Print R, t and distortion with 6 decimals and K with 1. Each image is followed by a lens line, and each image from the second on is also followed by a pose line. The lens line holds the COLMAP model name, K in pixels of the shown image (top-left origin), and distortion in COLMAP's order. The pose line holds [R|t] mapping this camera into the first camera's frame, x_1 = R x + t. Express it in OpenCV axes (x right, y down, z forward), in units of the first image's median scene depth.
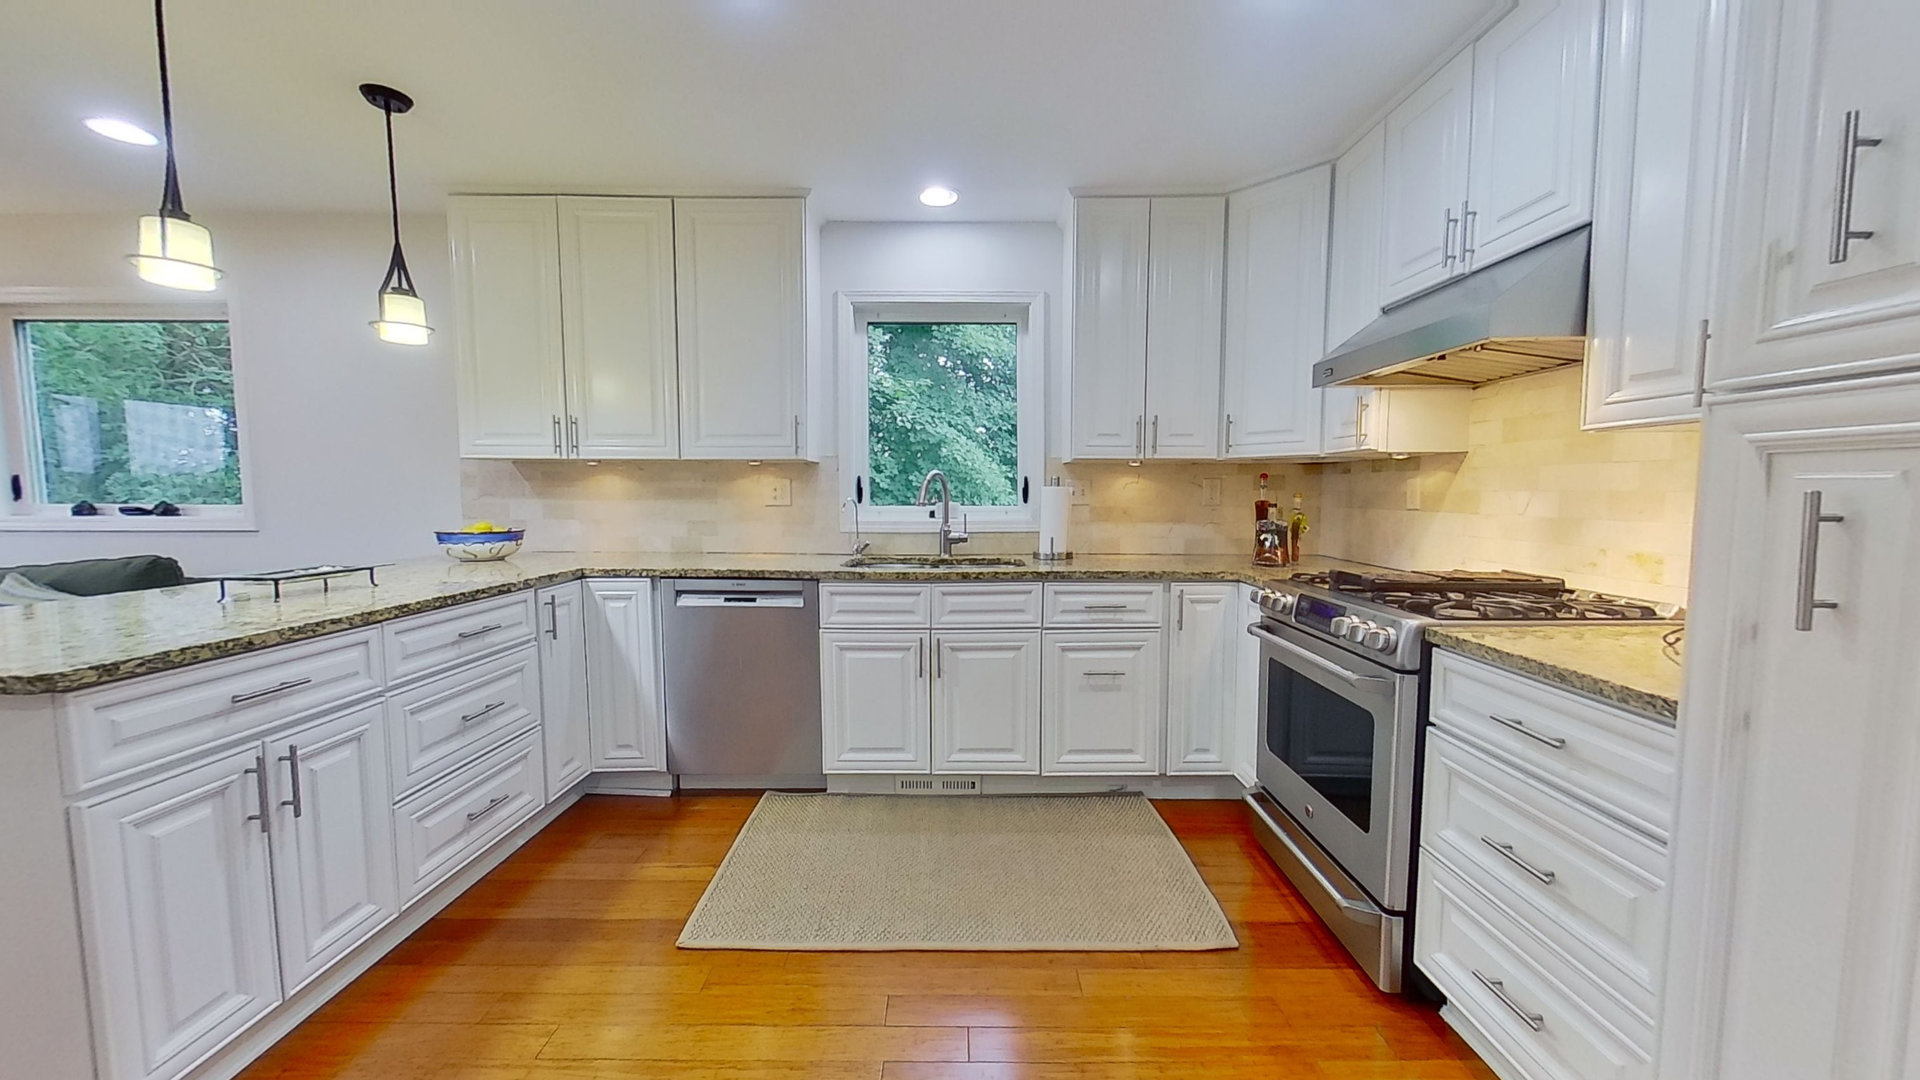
lens RADIAL K [[703.0, 0, 960.0], [0, 703.0, 540.0], [0, 0, 1]] dist [0.000846, -0.000068]
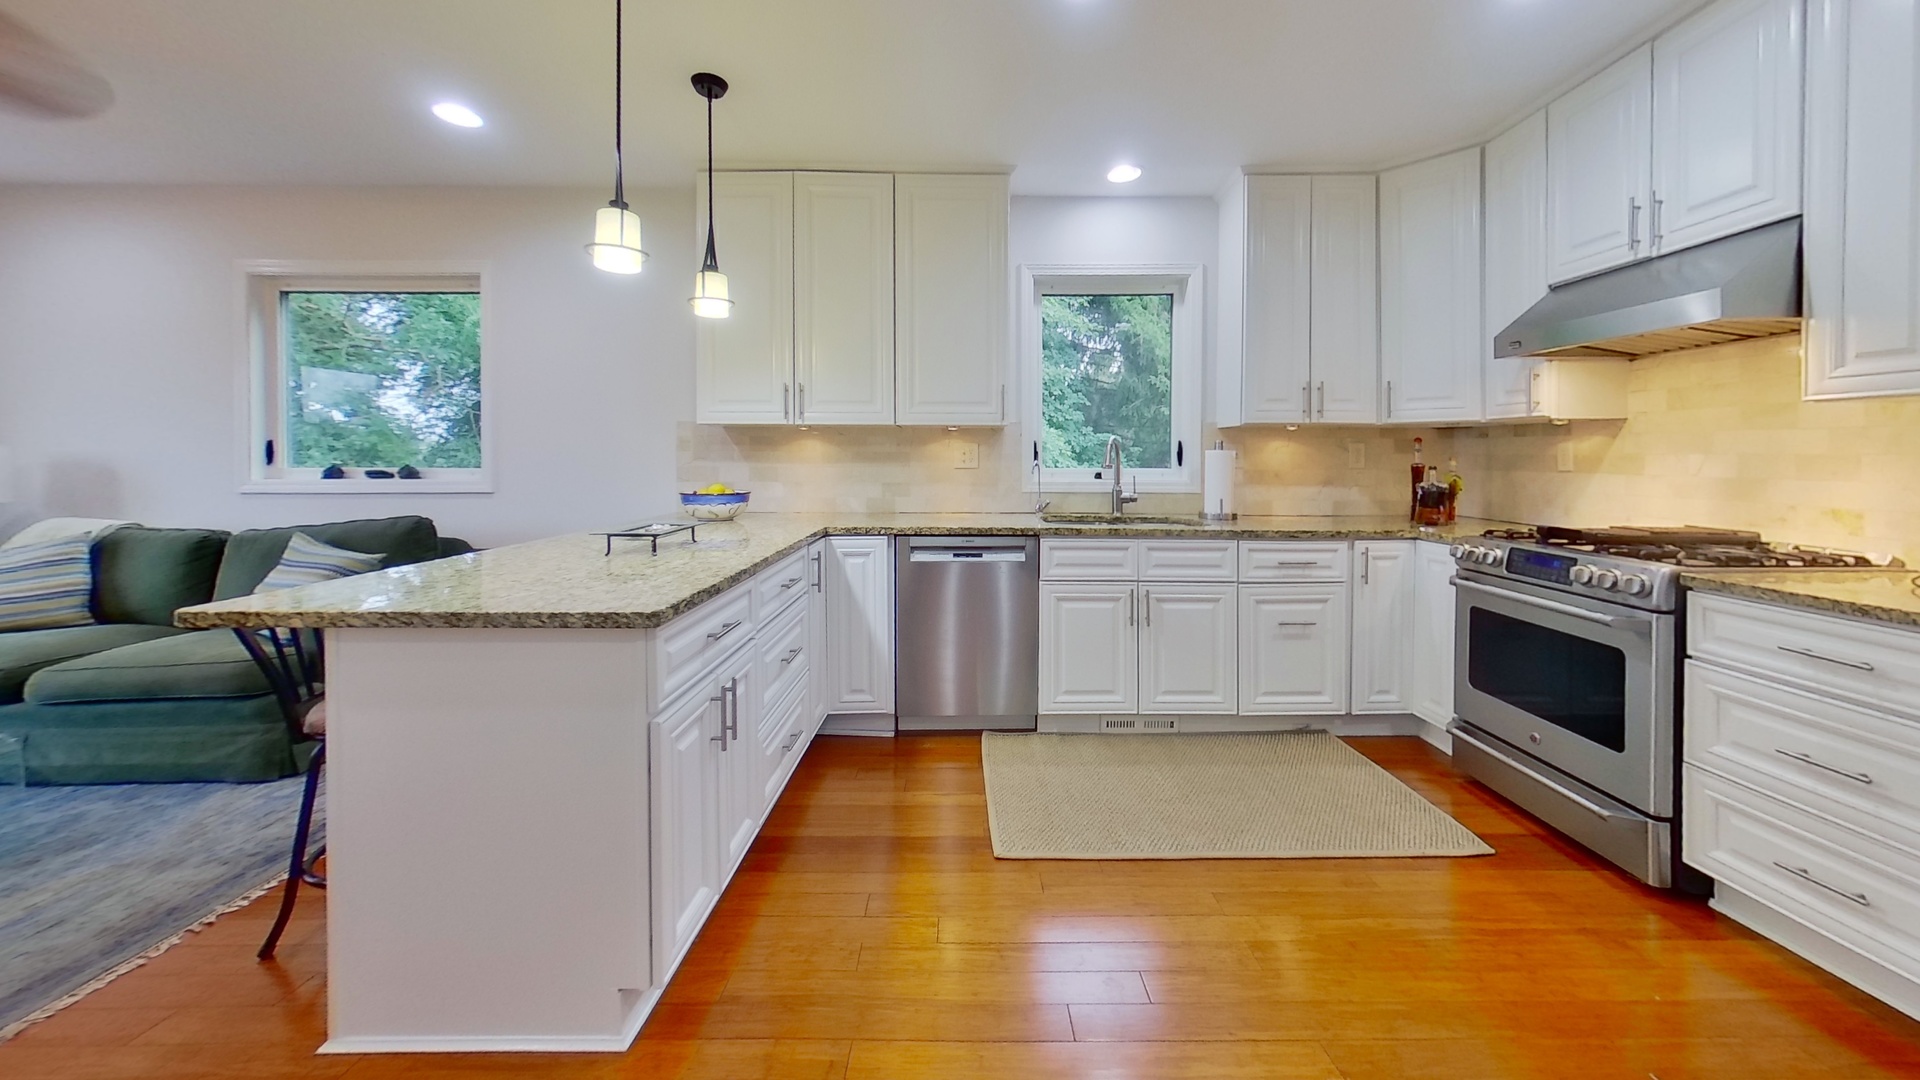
lens RADIAL K [[699.8, 0, 973.3], [0, 699.8, 525.5], [0, 0, 1]] dist [0.000026, -0.000081]
pose [[0.999855, -0.002189, 0.016880, -0.317121], [0.001642, 0.999475, 0.032357, 0.003875], [-0.016942, -0.032325, 0.999334, -0.074411]]
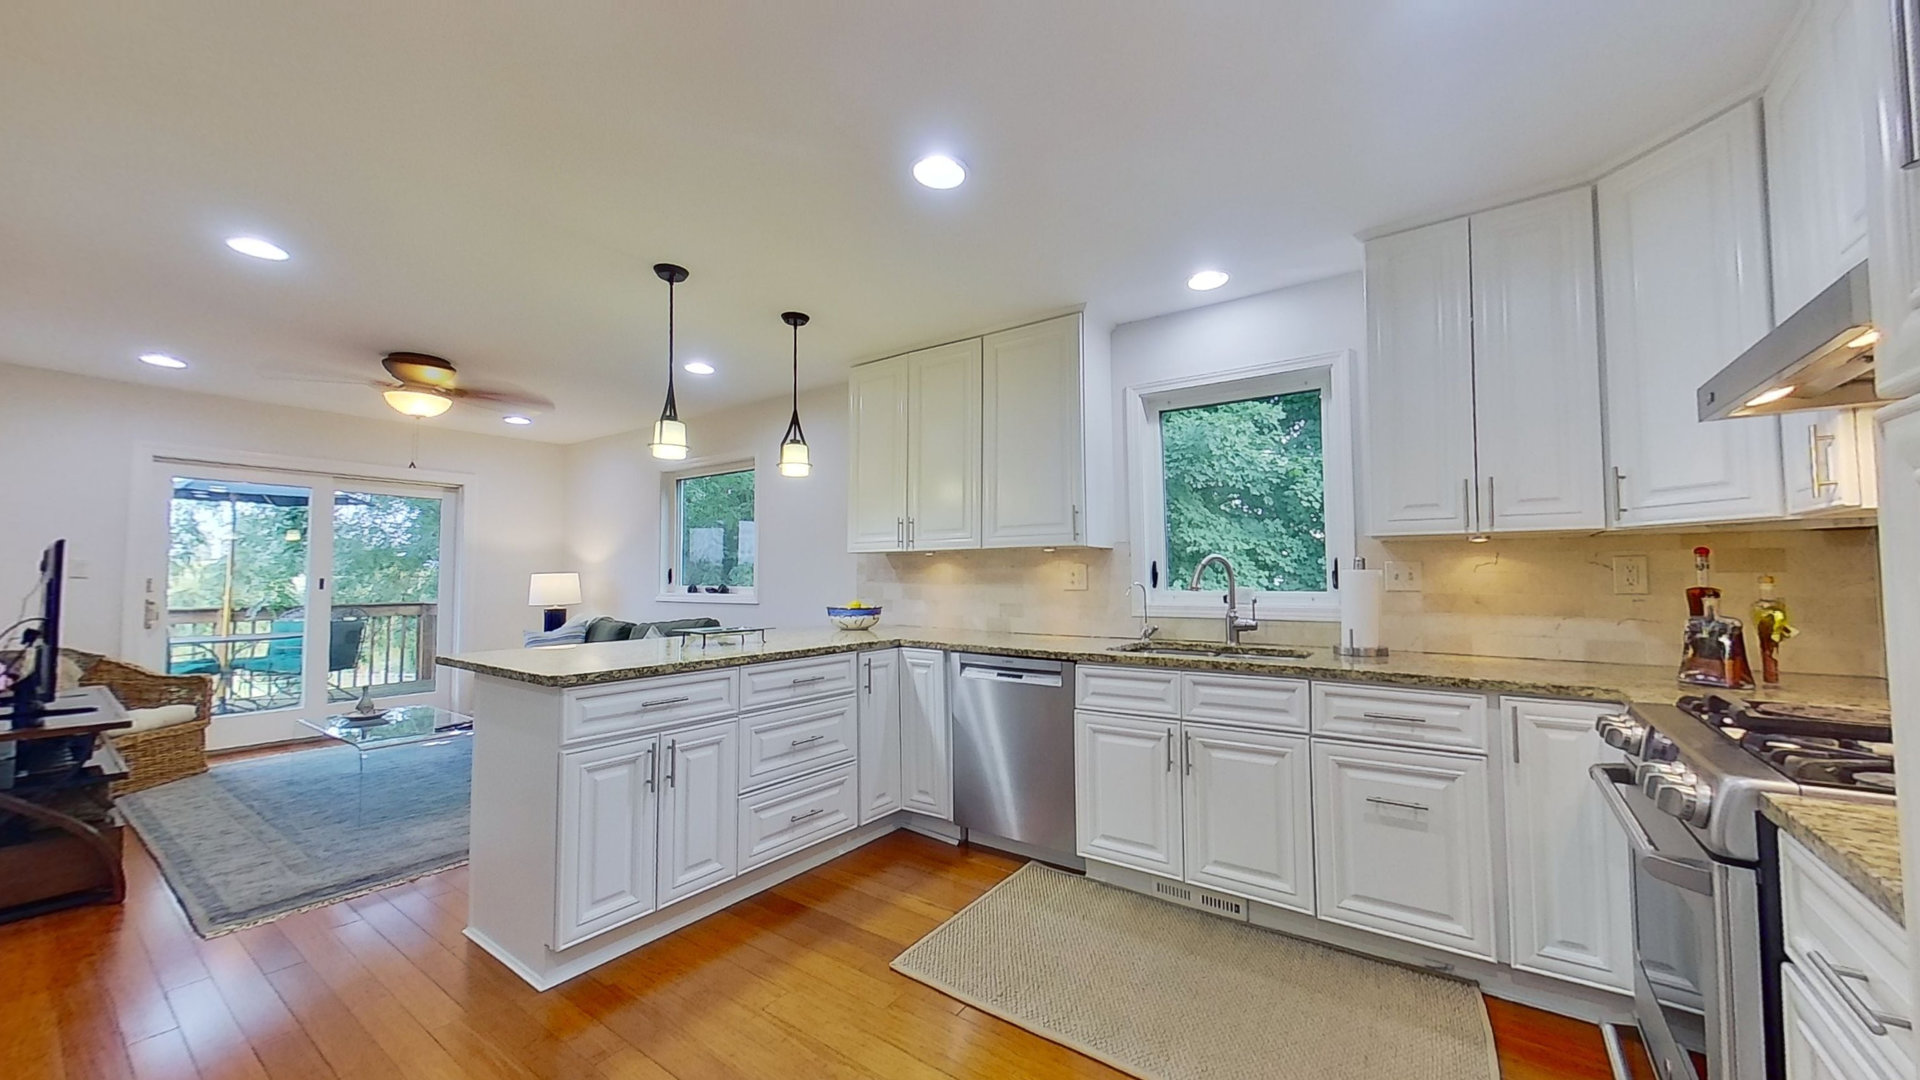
lens RADIAL K [[703.0, 0, 960.0], [0, 703.0, 540.0], [0, 0, 1]] dist [0.000846, -0.000068]
pose [[0.807739, -0.034772, -0.588514, 0.281176], [-0.036577, 0.993380, -0.108896, -0.001532], [0.588405, 0.109486, 0.801120, 0.040212]]
